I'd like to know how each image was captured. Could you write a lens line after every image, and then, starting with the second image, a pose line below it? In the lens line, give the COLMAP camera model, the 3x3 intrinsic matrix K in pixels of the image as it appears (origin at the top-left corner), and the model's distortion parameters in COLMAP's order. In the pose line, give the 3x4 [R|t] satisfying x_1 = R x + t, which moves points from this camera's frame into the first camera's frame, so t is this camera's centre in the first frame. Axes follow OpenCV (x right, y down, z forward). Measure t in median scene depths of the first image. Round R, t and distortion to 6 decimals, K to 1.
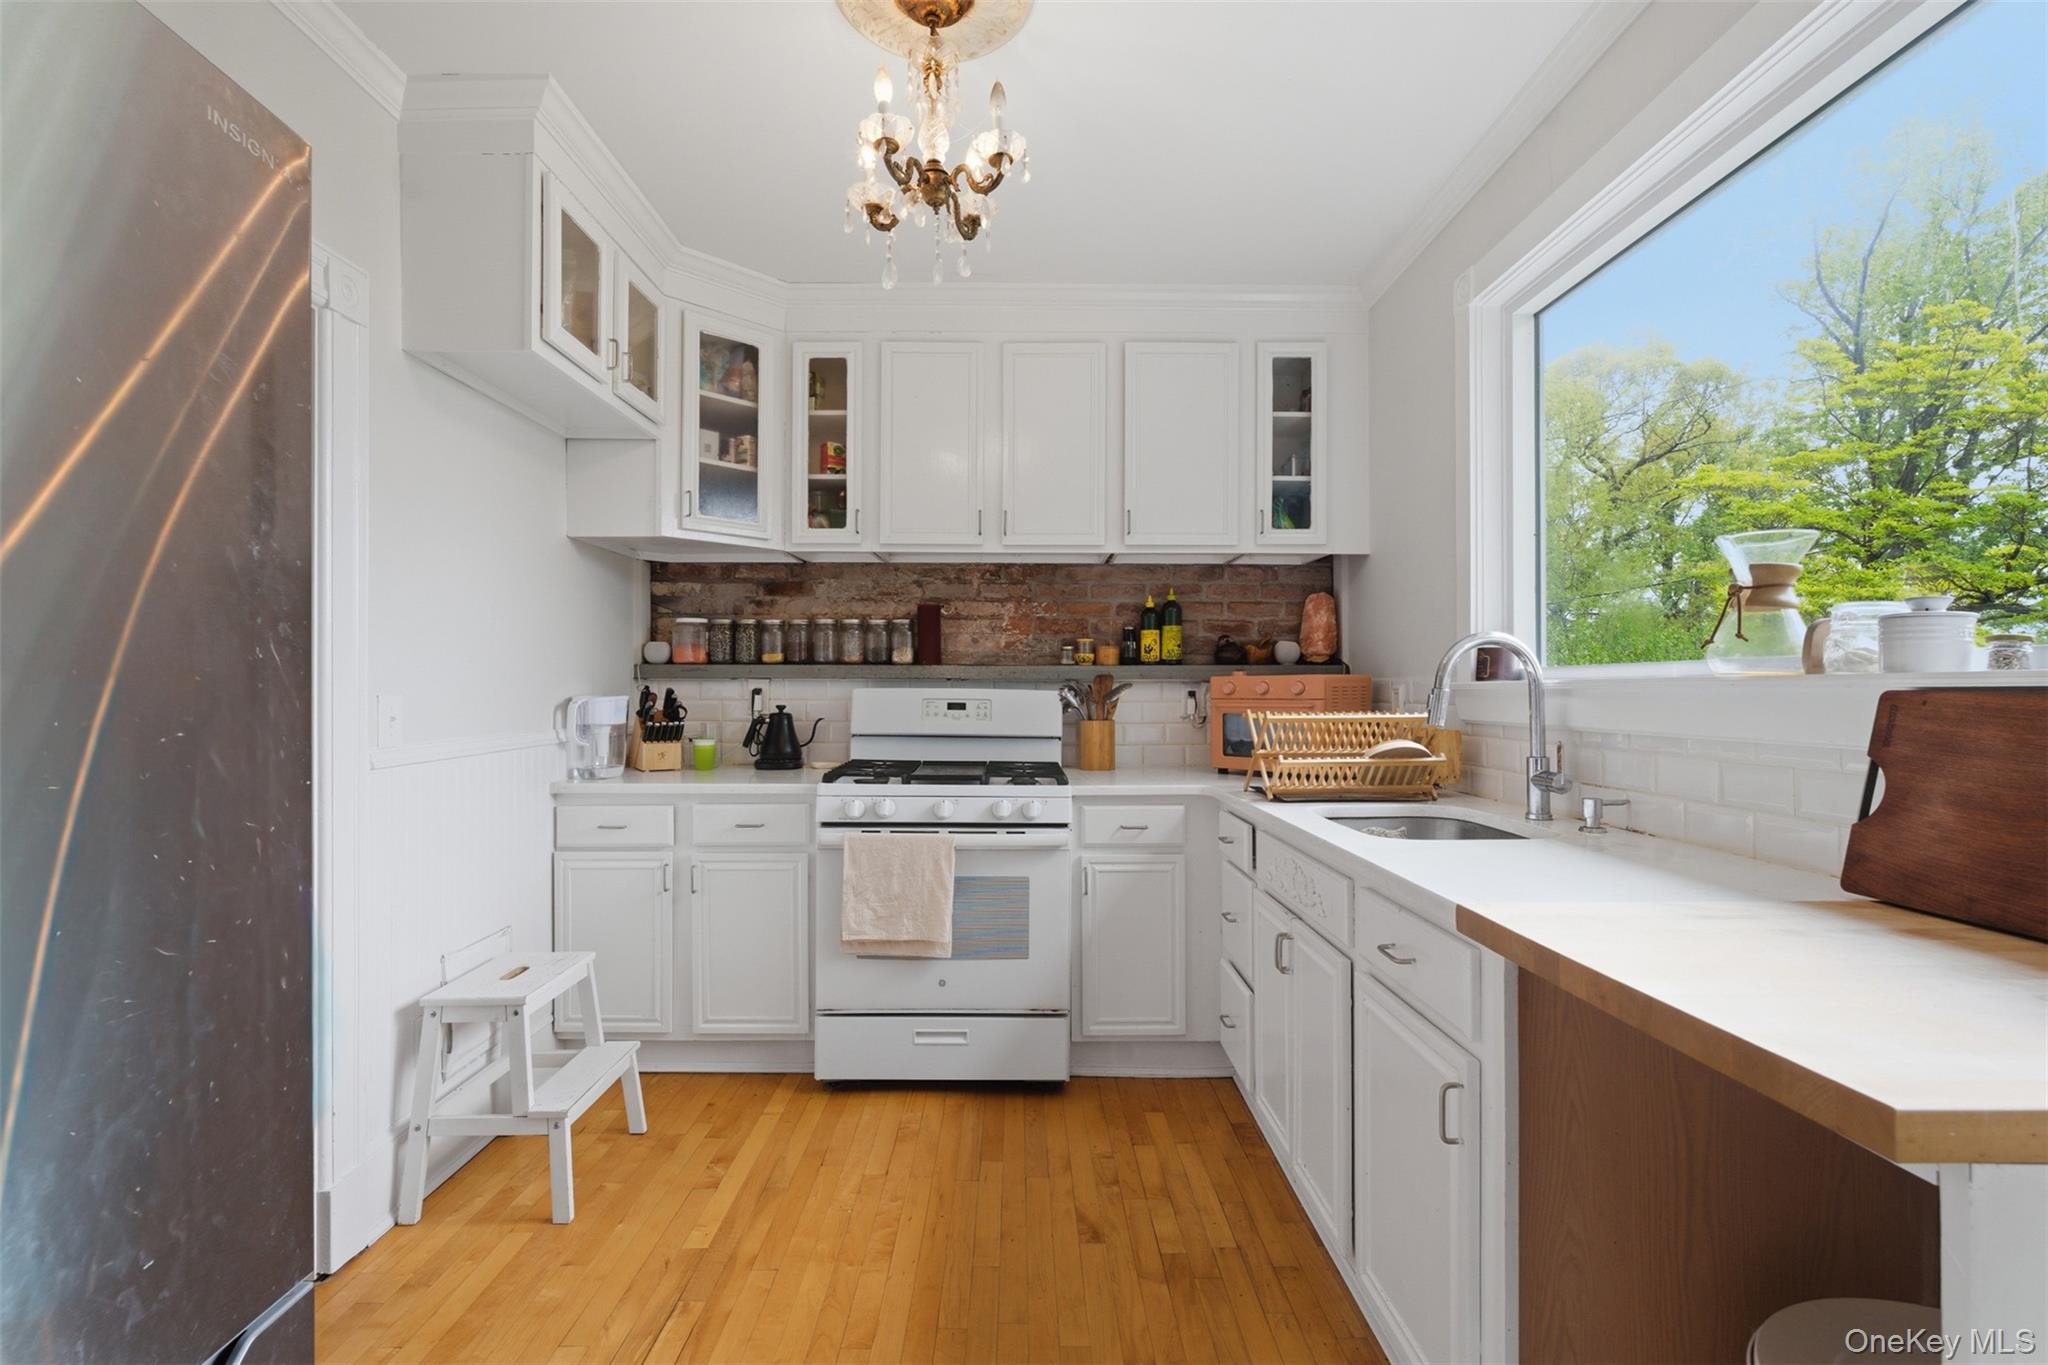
lens RADIAL K [[919.0, 0, 1026.8], [0, 919.0, 679.8], [0, 0, 1]] dist [-0.005119, 0.000356]
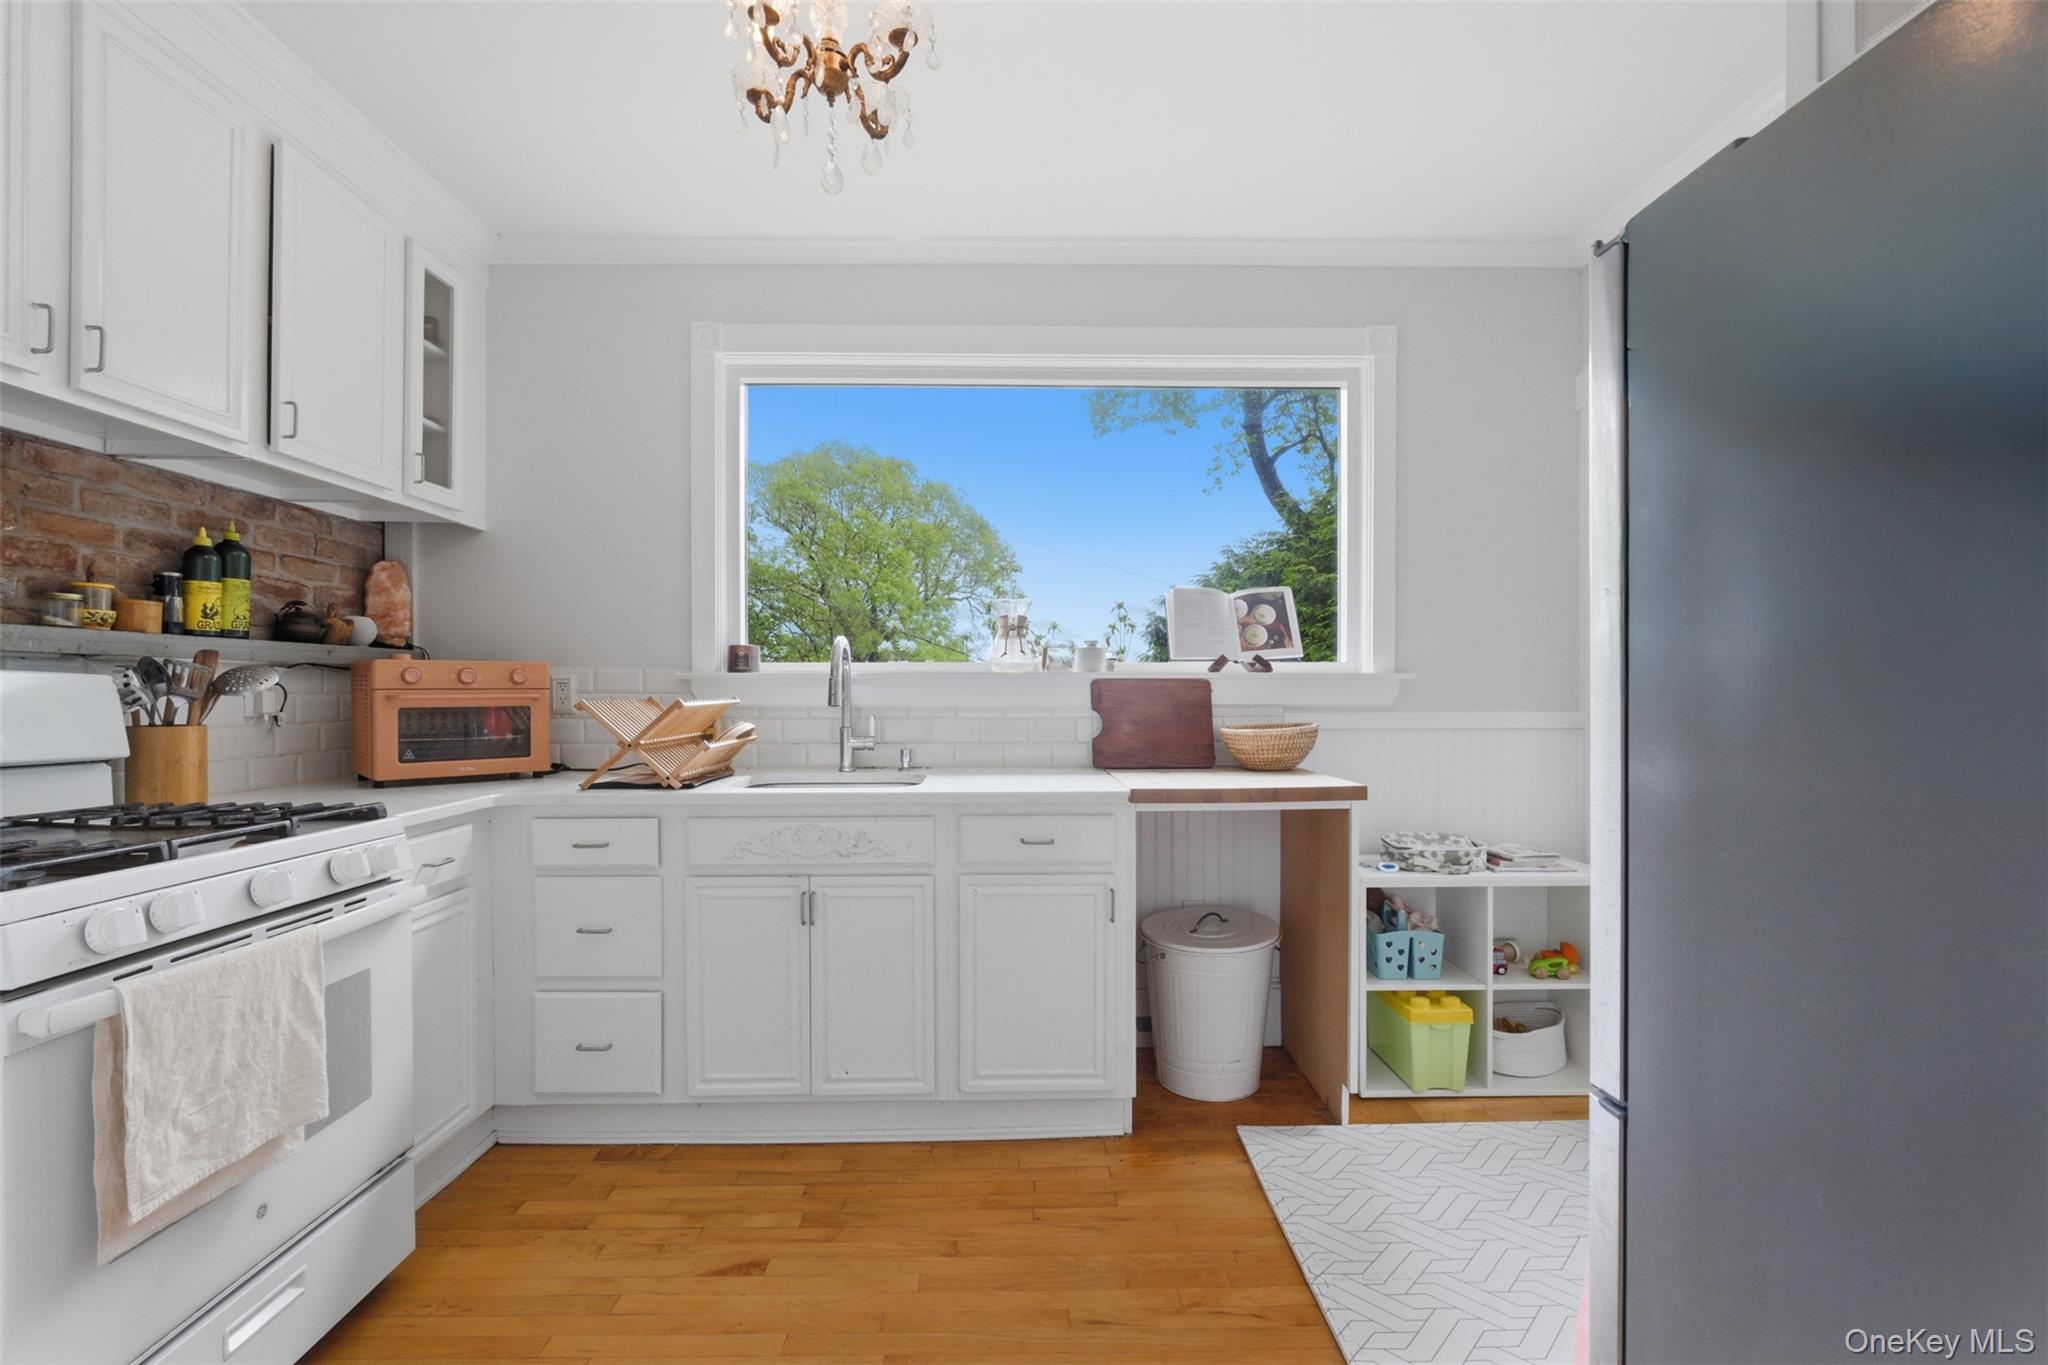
lens RADIAL K [[919.0, 0, 1026.2], [0, 919.0, 690.6], [0, 0, 1]] dist [-0.005119, 0.000356]
pose [[-0.022422, -0.000116, 0.999749, -0.584149], [-0.009759, 0.999952, -0.000103, 0.017695], [-0.999701, -0.009759, -0.022422, 0.515403]]
